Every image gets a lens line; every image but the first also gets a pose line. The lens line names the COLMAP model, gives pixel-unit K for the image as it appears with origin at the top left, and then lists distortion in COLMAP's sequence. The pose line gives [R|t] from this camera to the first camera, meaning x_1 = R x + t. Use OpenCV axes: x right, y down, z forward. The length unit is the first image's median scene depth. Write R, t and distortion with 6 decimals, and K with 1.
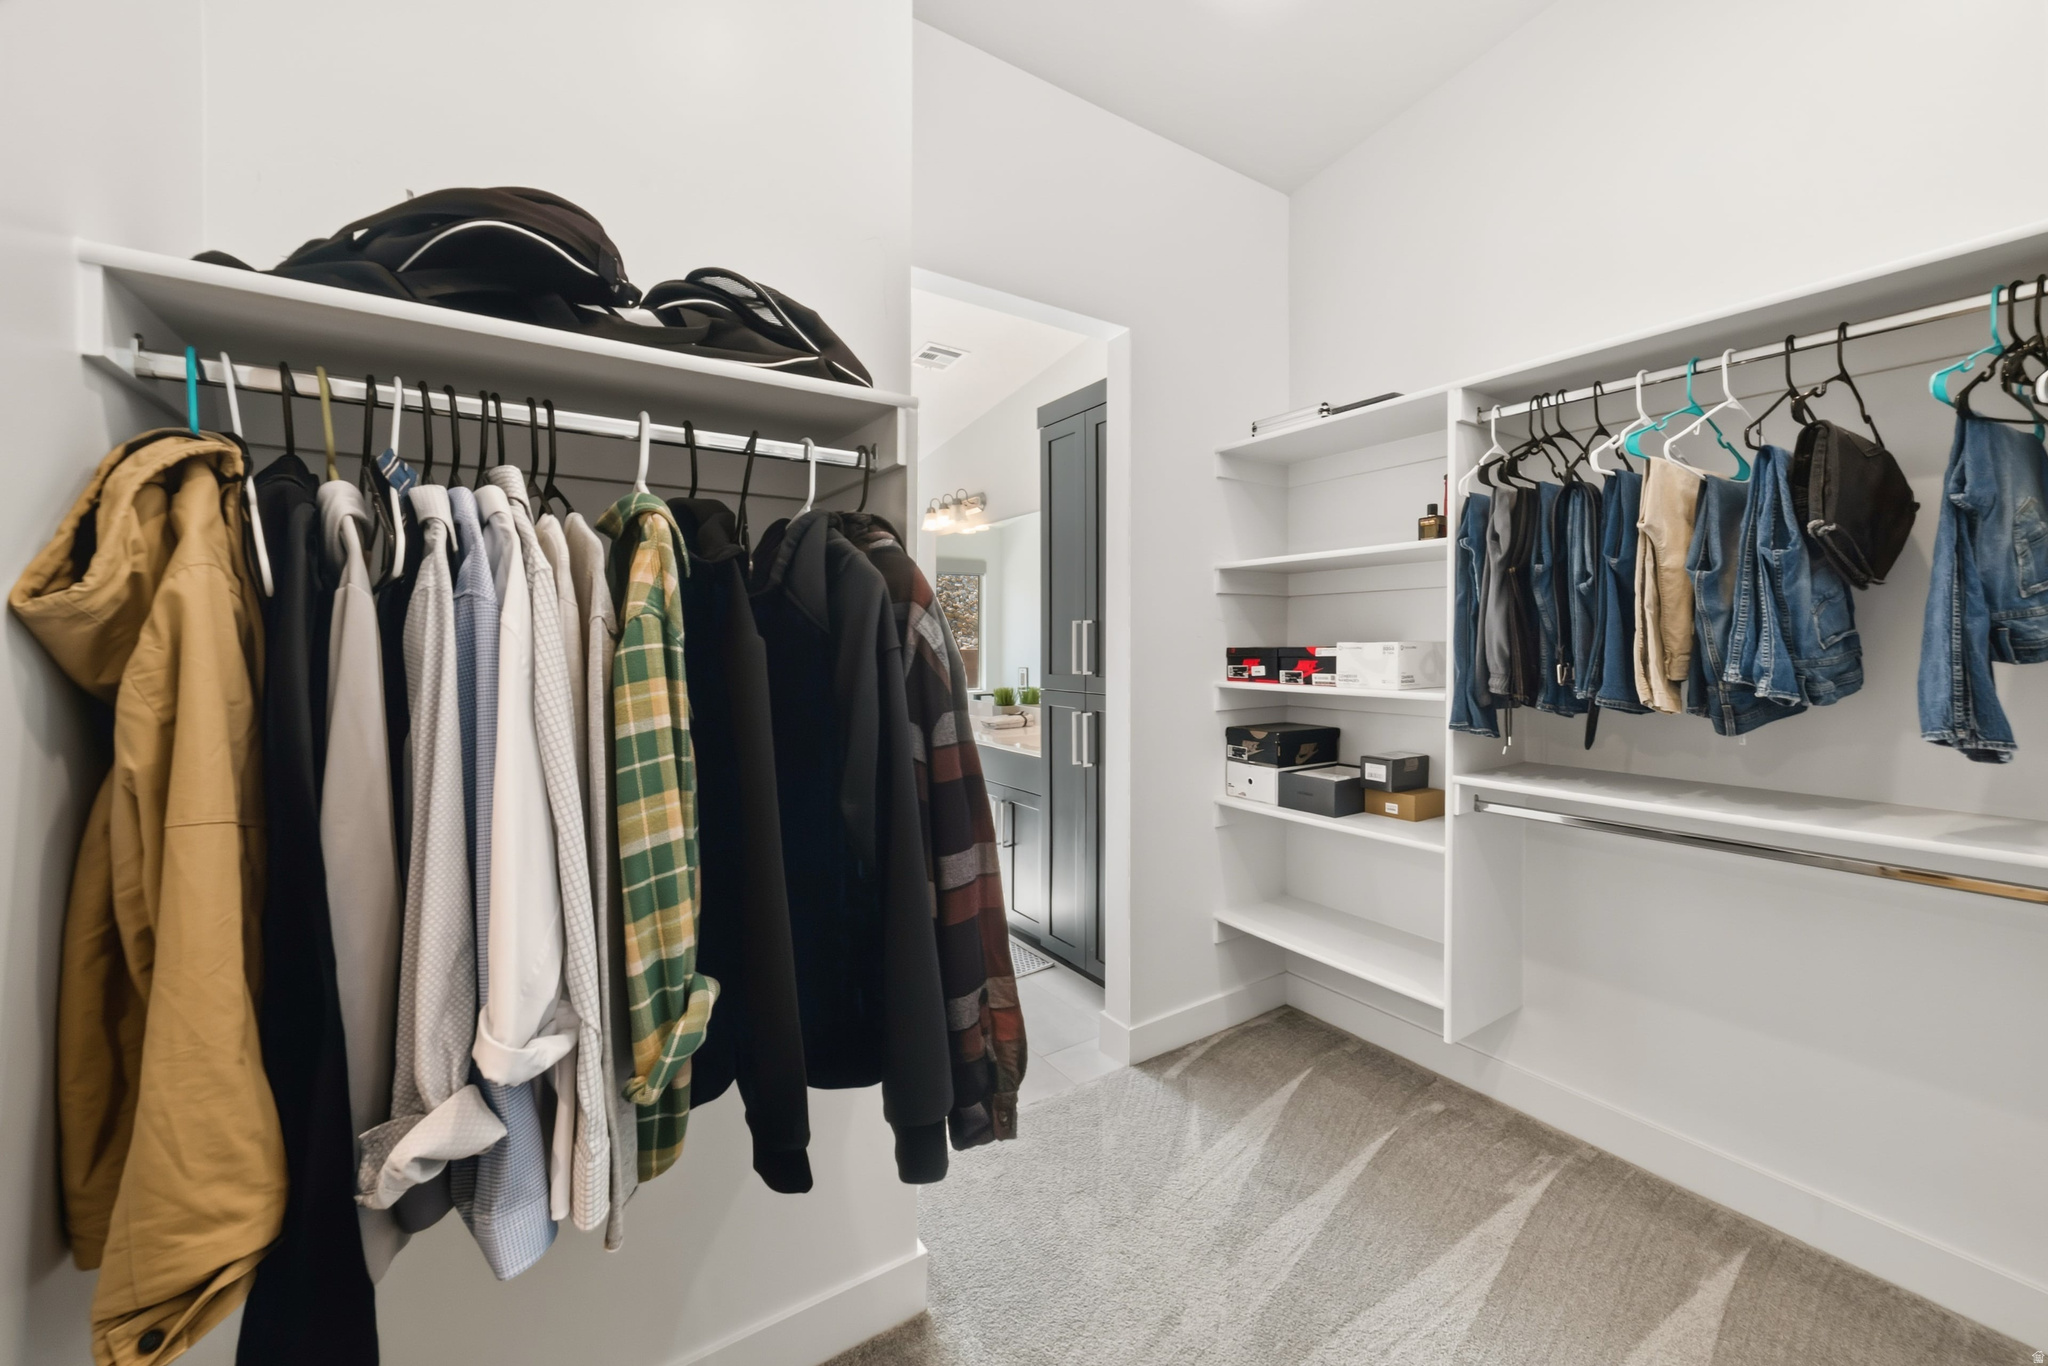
lens RADIAL K [[793.1, 0, 1024.6], [0, 793.1, 641.5], [0, 0, 1]] dist [0.000208, 0.000008]
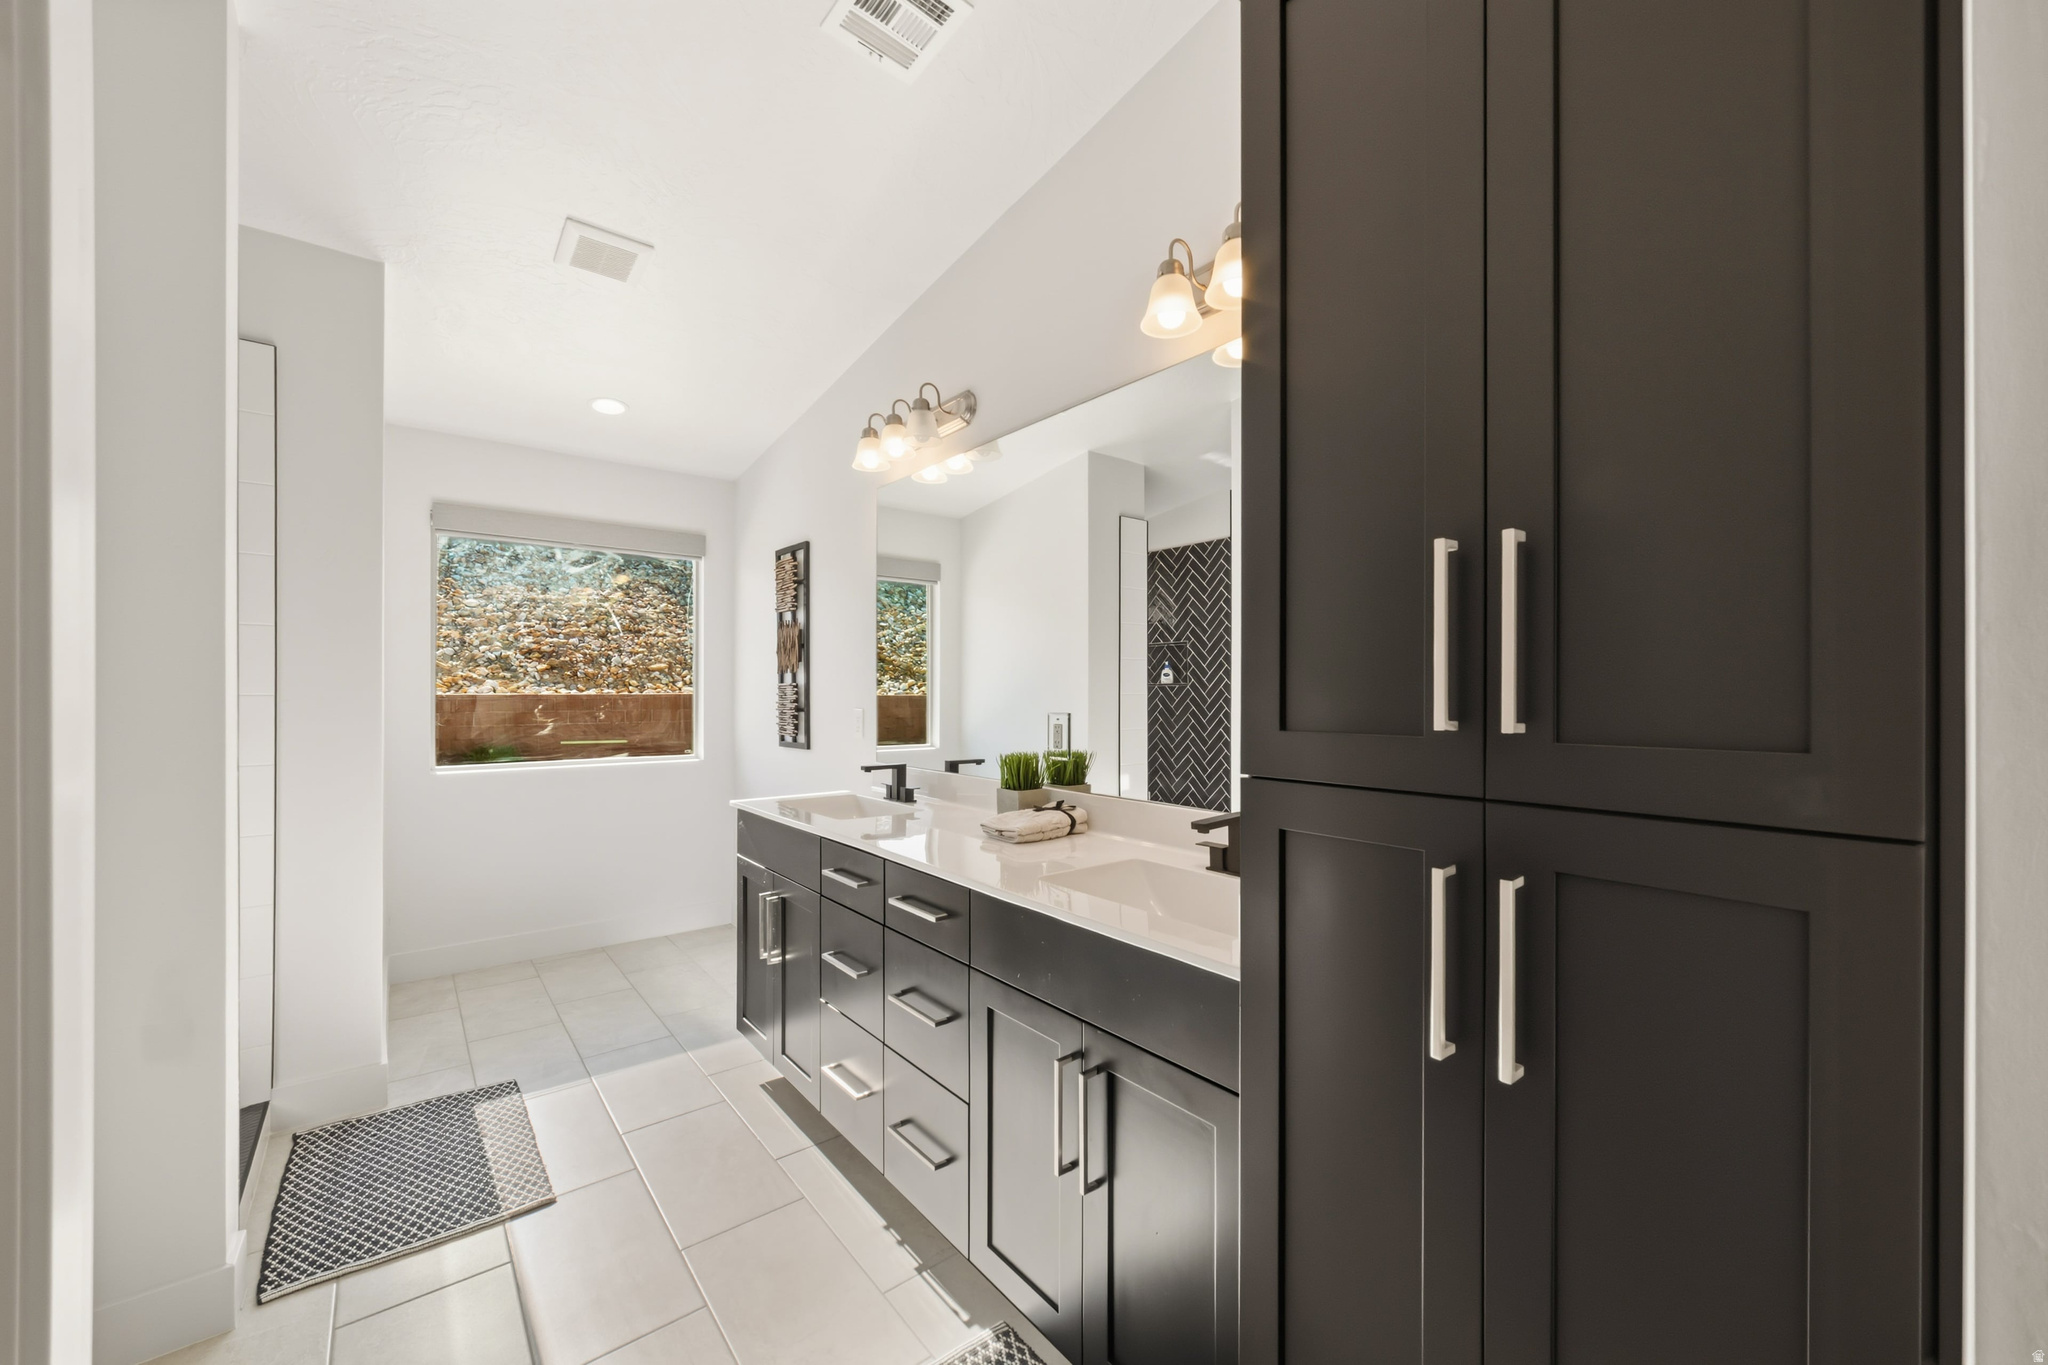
lens RADIAL K [[780.2, 0, 1026.2], [0, 780.2, 685.8], [0, 0, 1]] dist [0.000436, 0.000040]
pose [[0.994295, 0.002165, 0.106642, -0.073781], [-0.001412, 0.999974, -0.007140, 0.017867], [-0.106655, 0.006949, 0.994272, 0.490458]]
